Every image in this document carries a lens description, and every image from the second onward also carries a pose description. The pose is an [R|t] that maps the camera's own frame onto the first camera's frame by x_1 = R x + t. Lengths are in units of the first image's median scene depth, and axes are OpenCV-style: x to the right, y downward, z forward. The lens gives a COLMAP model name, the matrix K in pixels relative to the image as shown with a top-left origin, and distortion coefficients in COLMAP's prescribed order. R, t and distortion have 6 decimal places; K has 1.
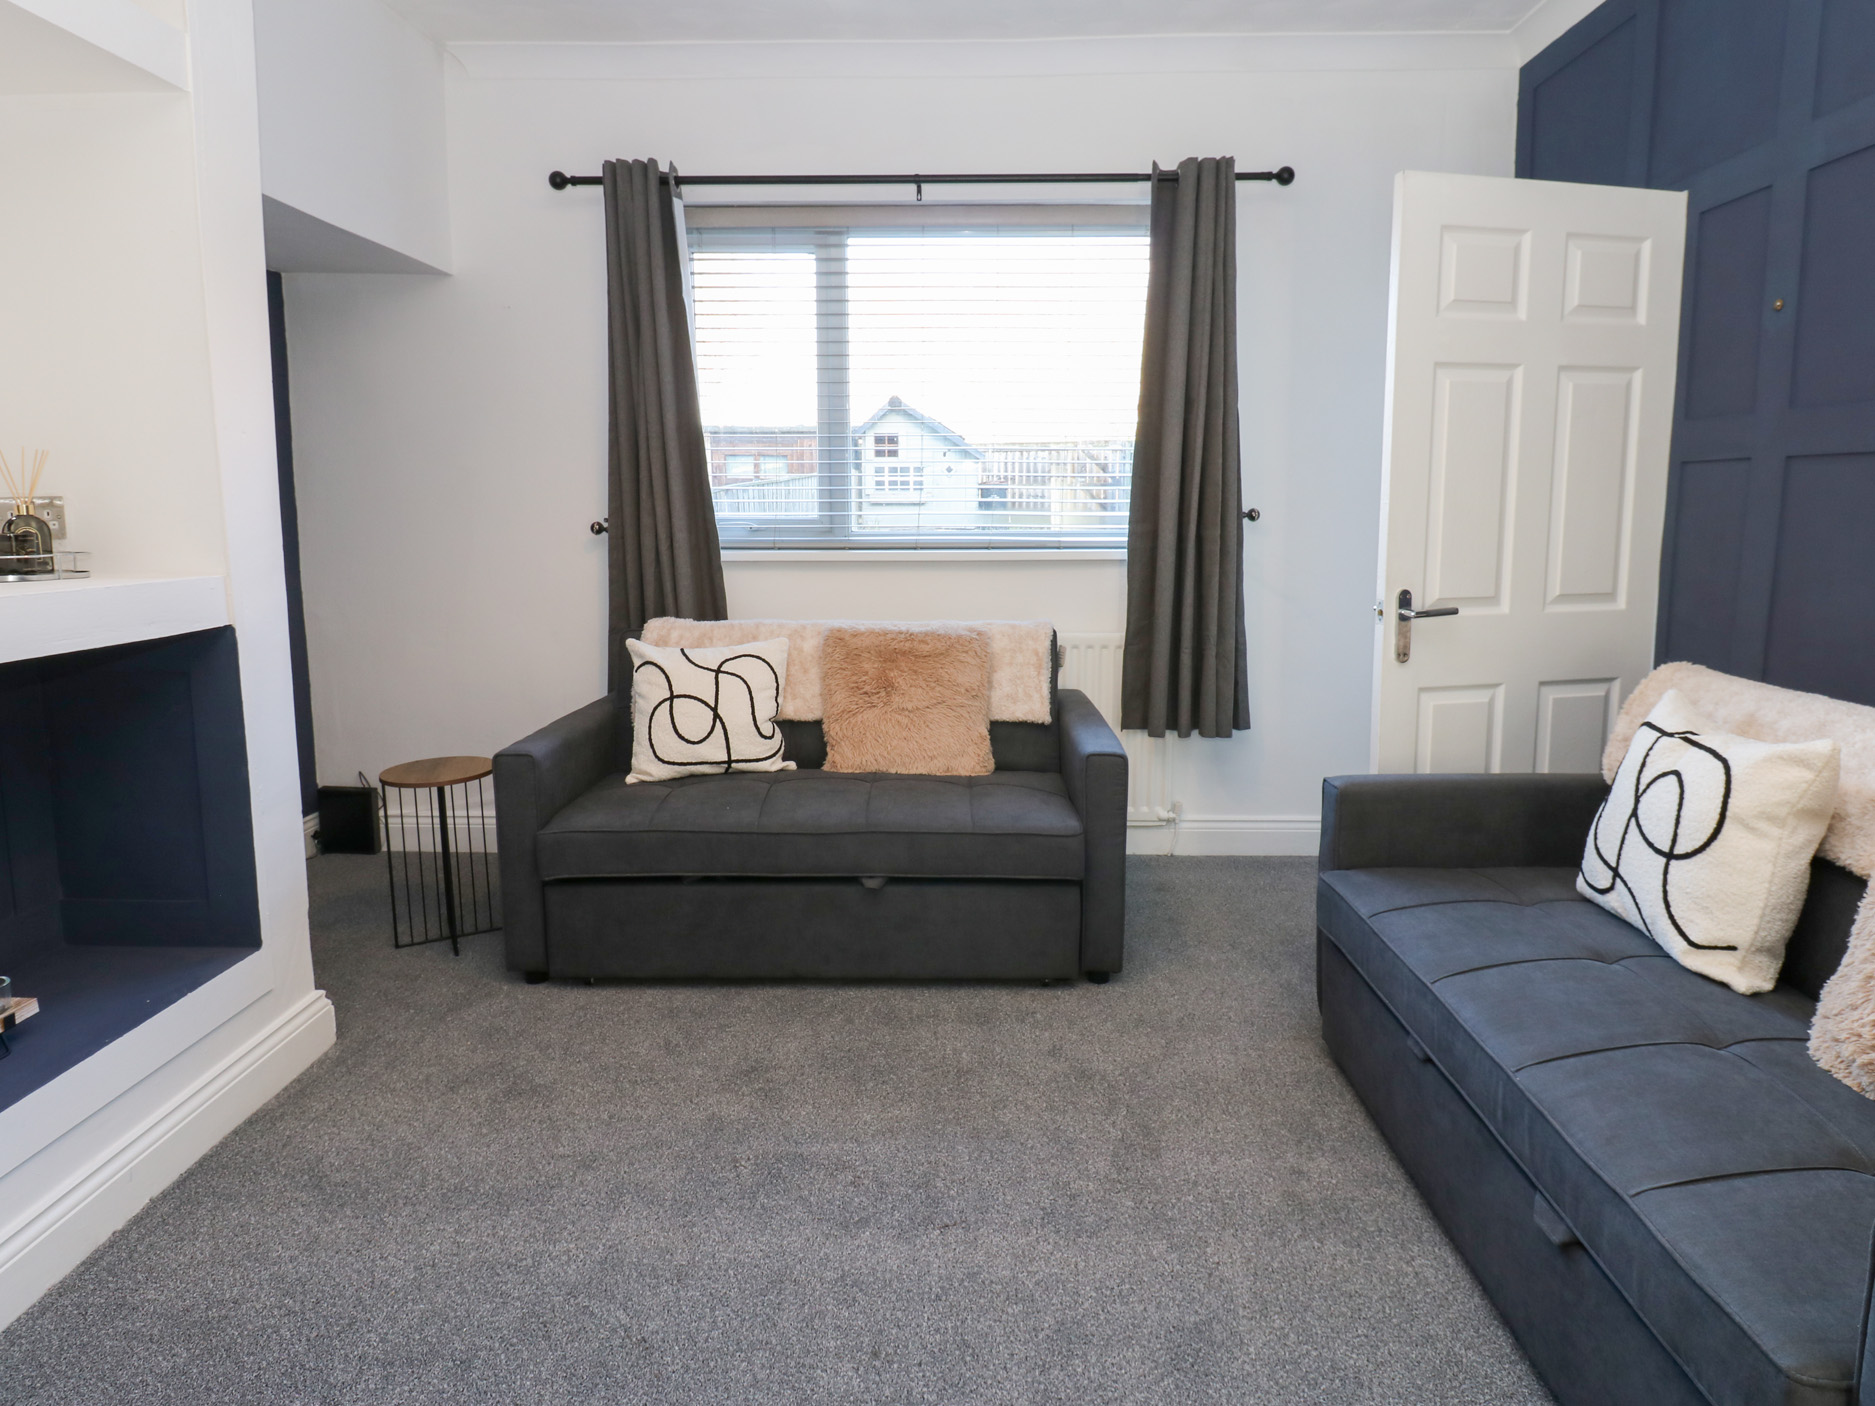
lens RADIAL K [[1037.0, 0, 970.0], [0, 1037.0, 626.9], [0, 0, 1]] dist [0.002968, -0.015583]
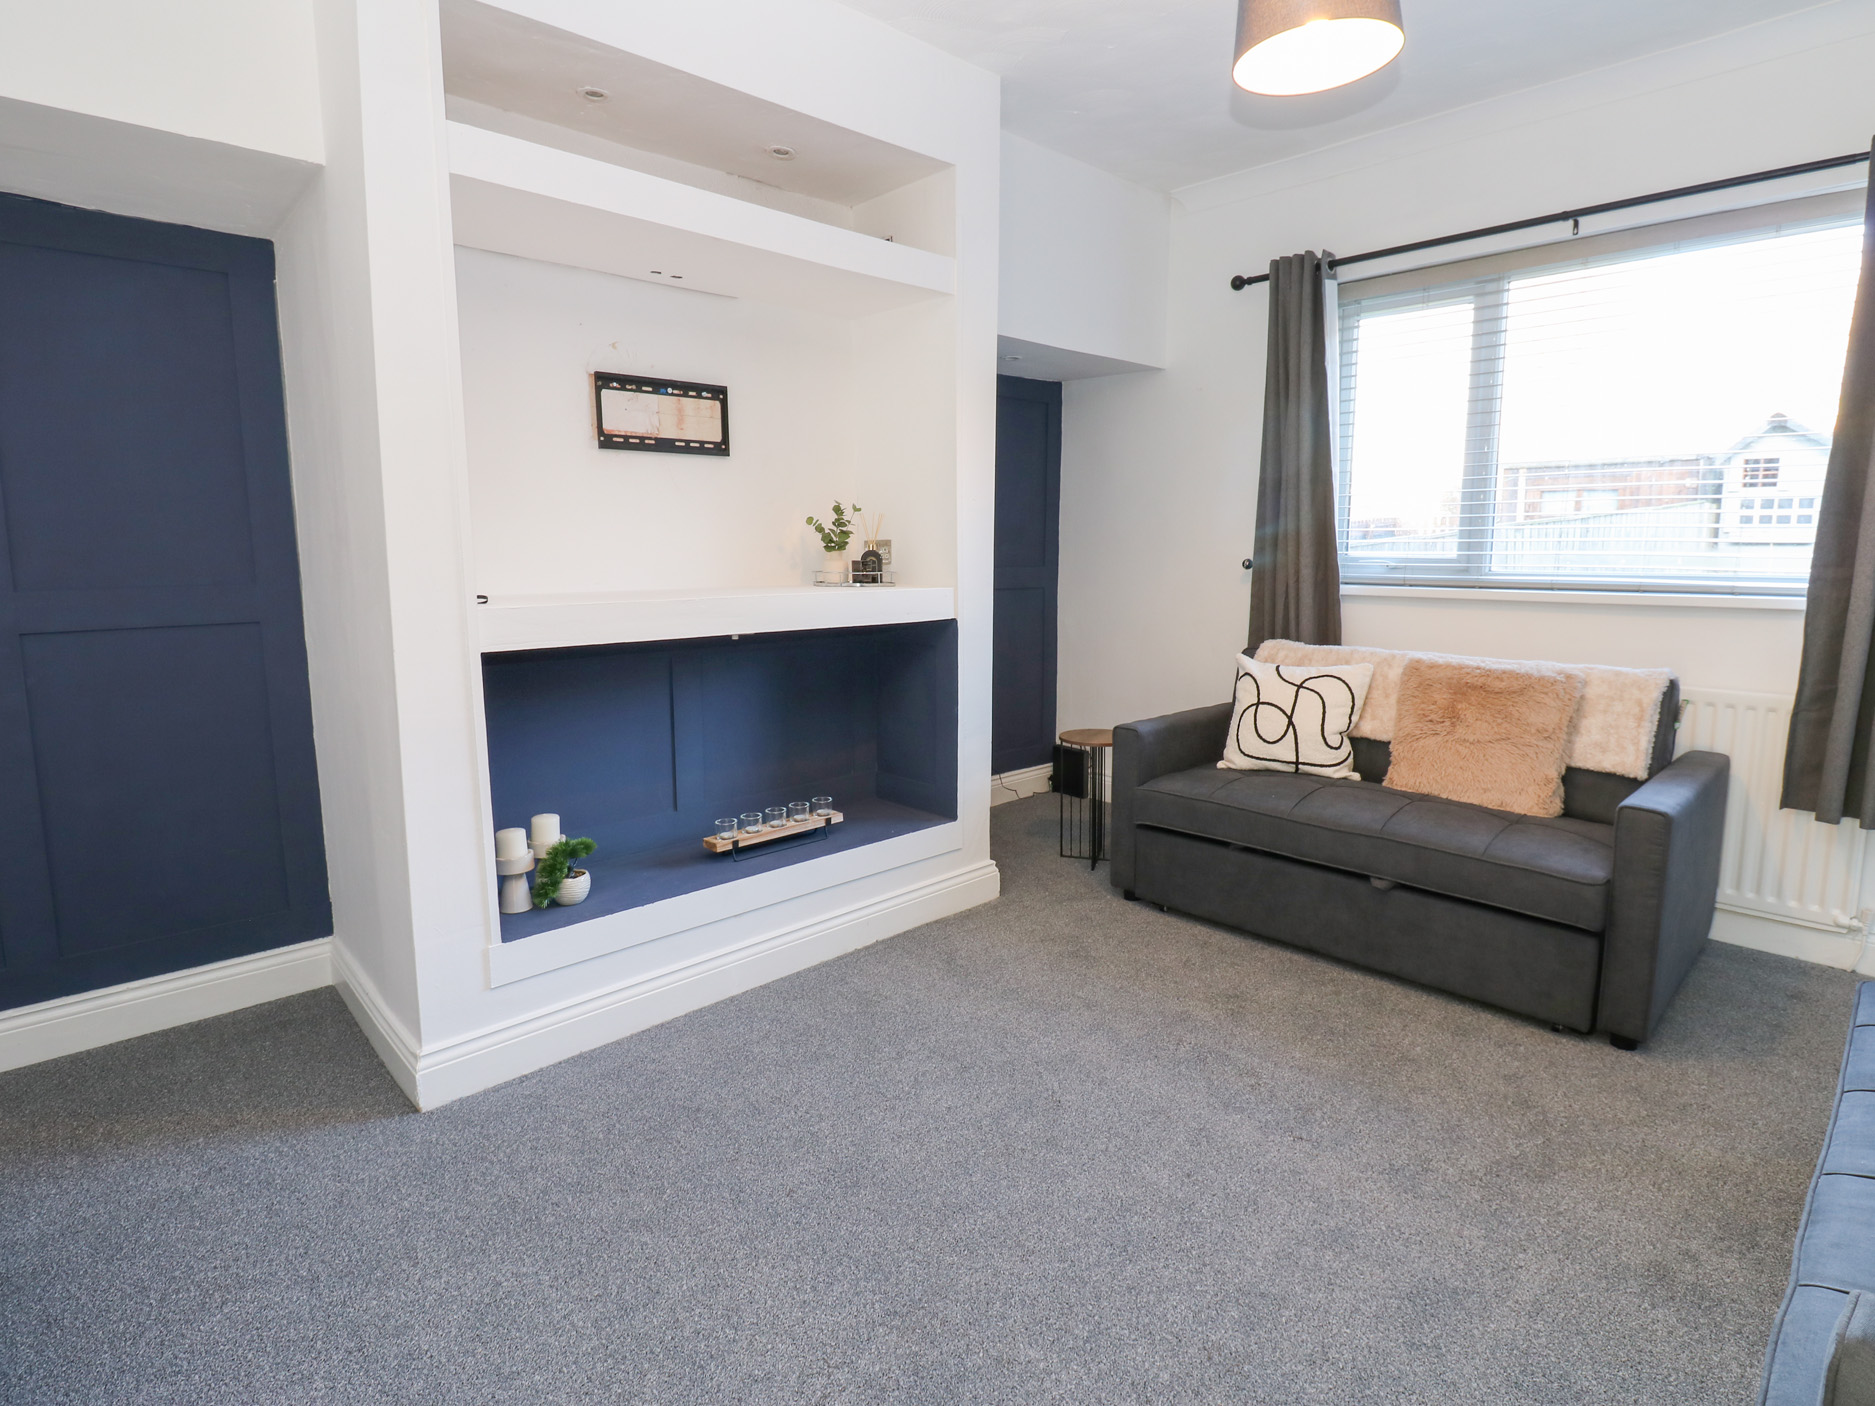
lens RADIAL K [[1002.4, 0, 963.6], [0, 1002.4, 669.8], [0, 0, 1]] dist [-0.003902, -0.011318]
pose [[0.706649, 0.087154, -0.702176, 0.284437], [-0.082057, 0.995783, 0.041017, 0.008701], [0.702790, 0.028634, 0.710821, -0.077349]]
